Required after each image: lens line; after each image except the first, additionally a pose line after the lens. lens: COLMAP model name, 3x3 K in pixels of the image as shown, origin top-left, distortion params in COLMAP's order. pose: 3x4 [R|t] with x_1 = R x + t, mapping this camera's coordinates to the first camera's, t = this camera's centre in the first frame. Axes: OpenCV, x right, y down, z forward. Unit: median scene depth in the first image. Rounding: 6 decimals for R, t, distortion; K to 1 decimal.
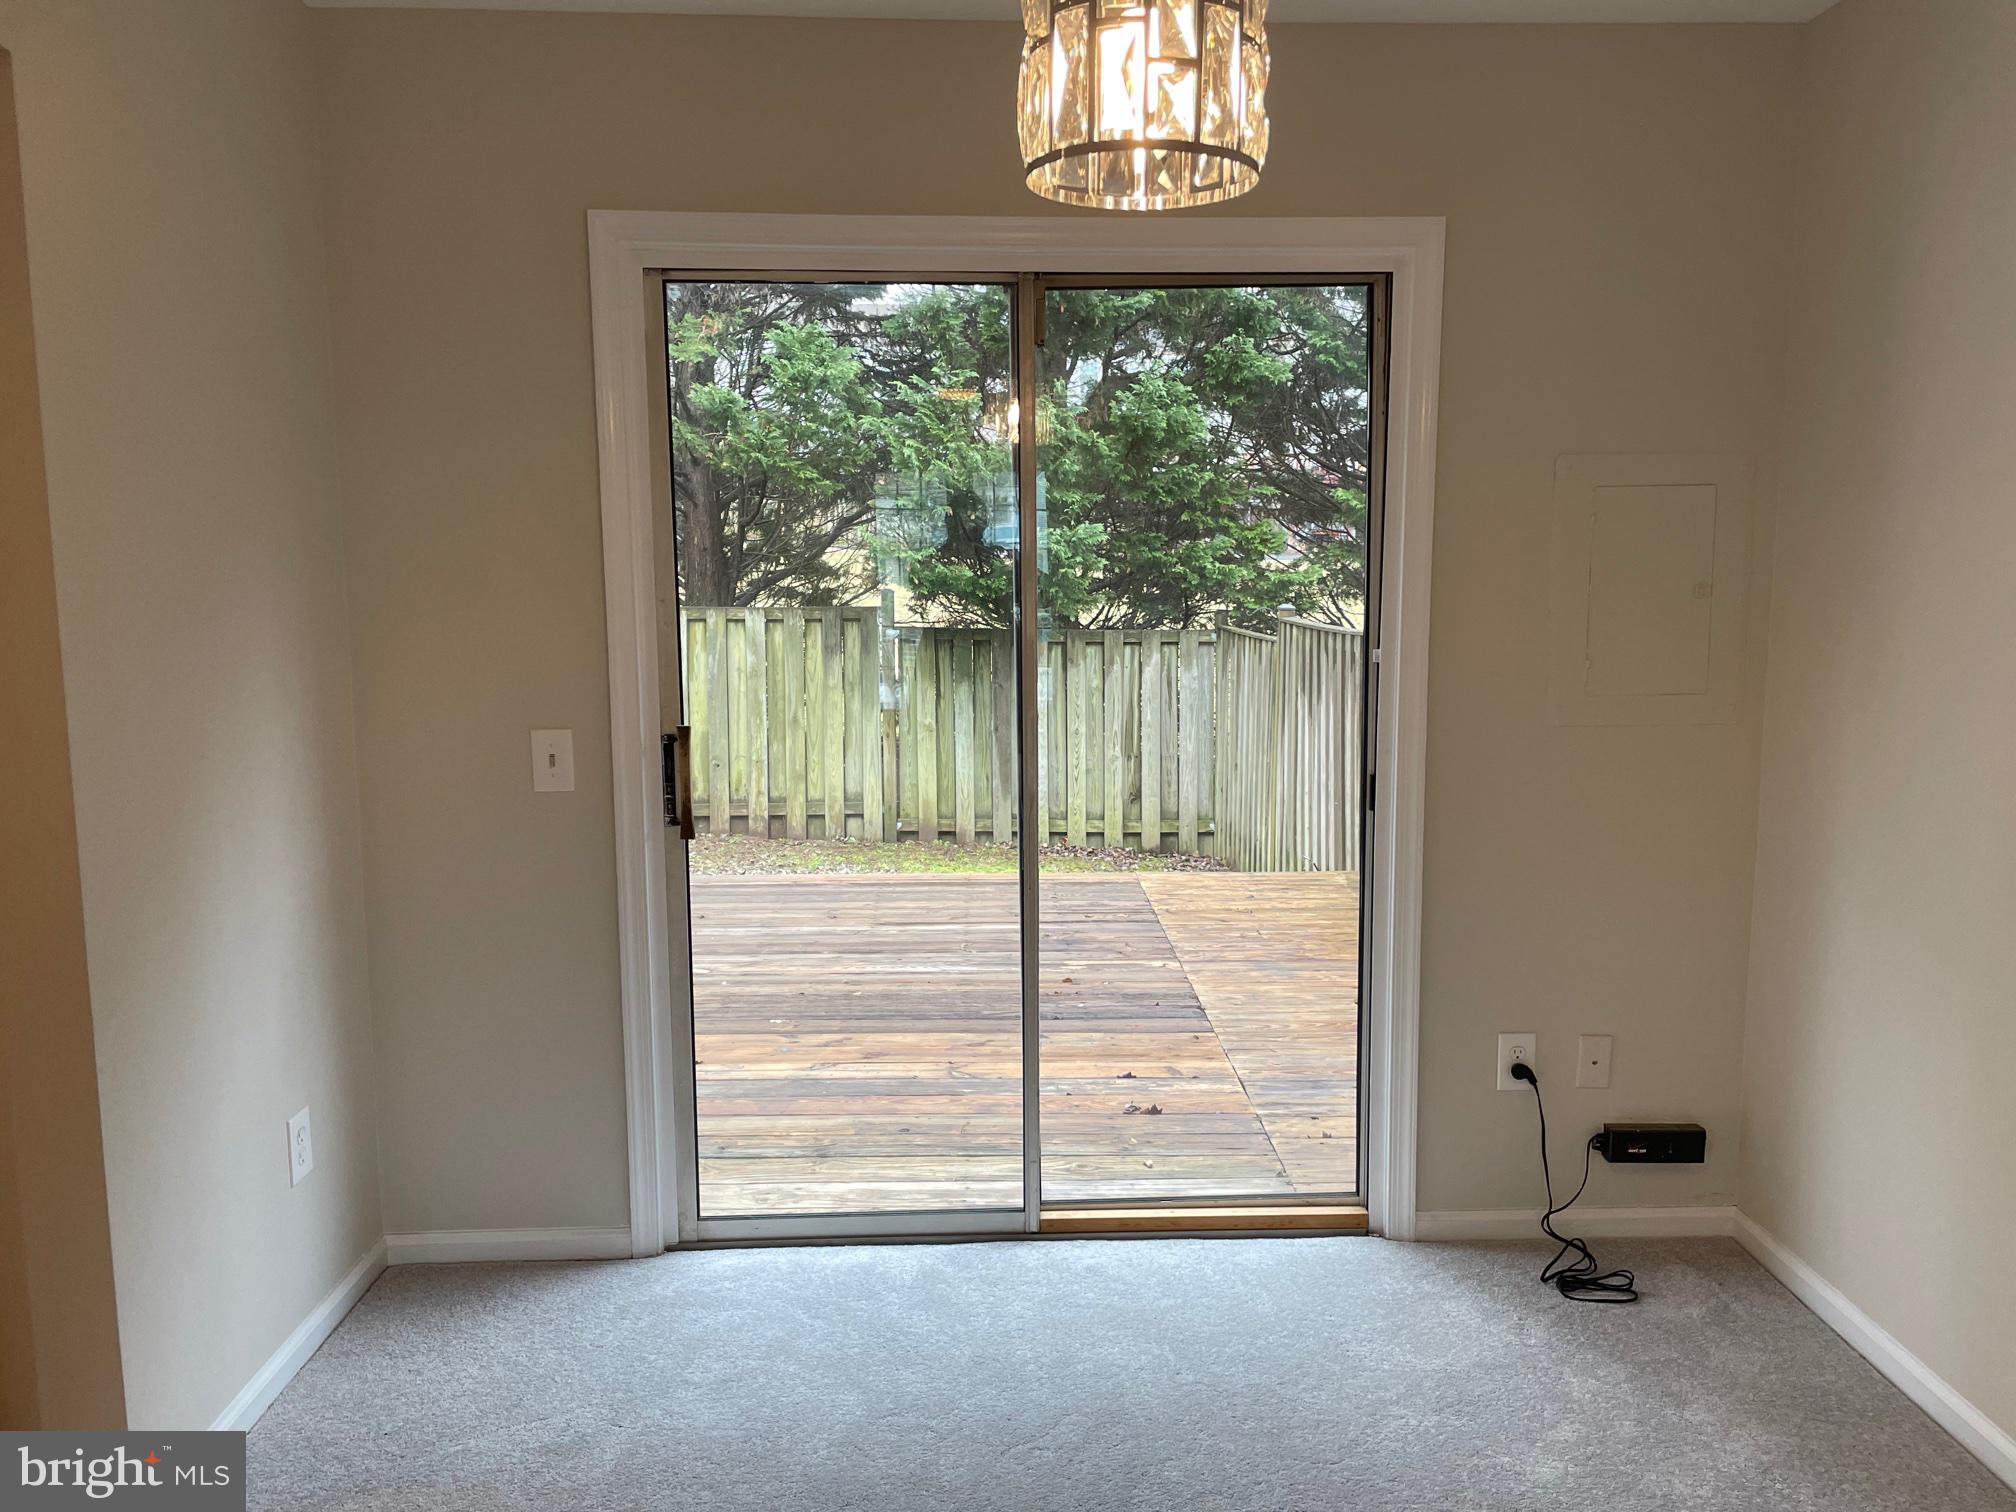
lens RADIAL K [[1529.8, 0, 1016.0], [0, 1529.8, 759.9], [0, 0, 1]] dist [0.077254, -0.095128]
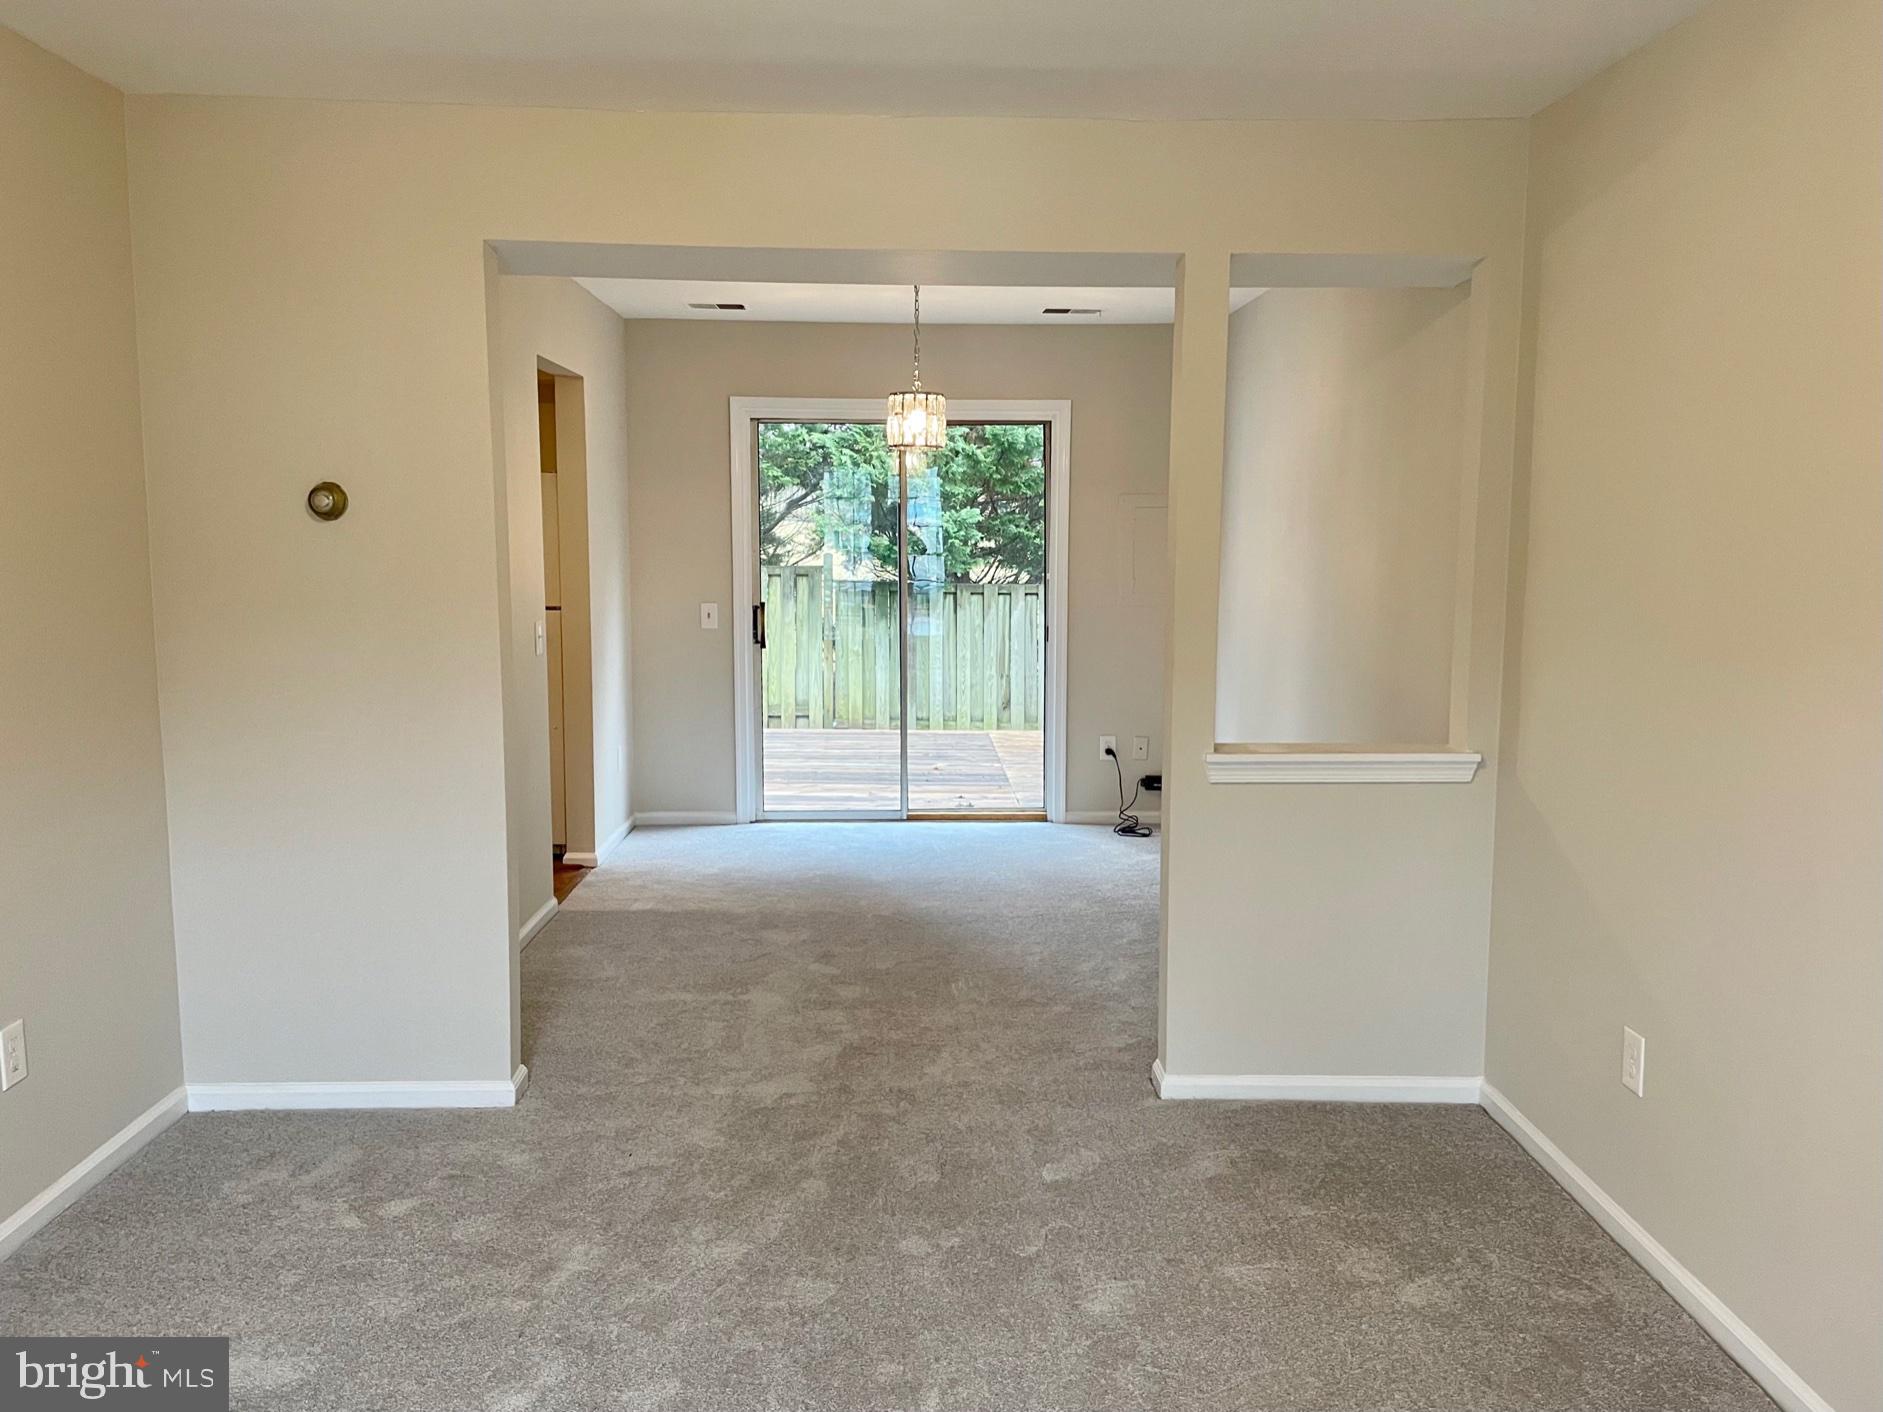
lens RADIAL K [[1428.9, 0, 936.1], [0, 1428.9, 700.1], [0, 0, 1]] dist [0.077254, -0.095128]
pose [[0.999971, 0.007512, 0.001202, 0.014438], [-0.007497, 0.999896, -0.012351, 0.039023], [-0.001294, 0.012342, 0.999923, -0.311977]]
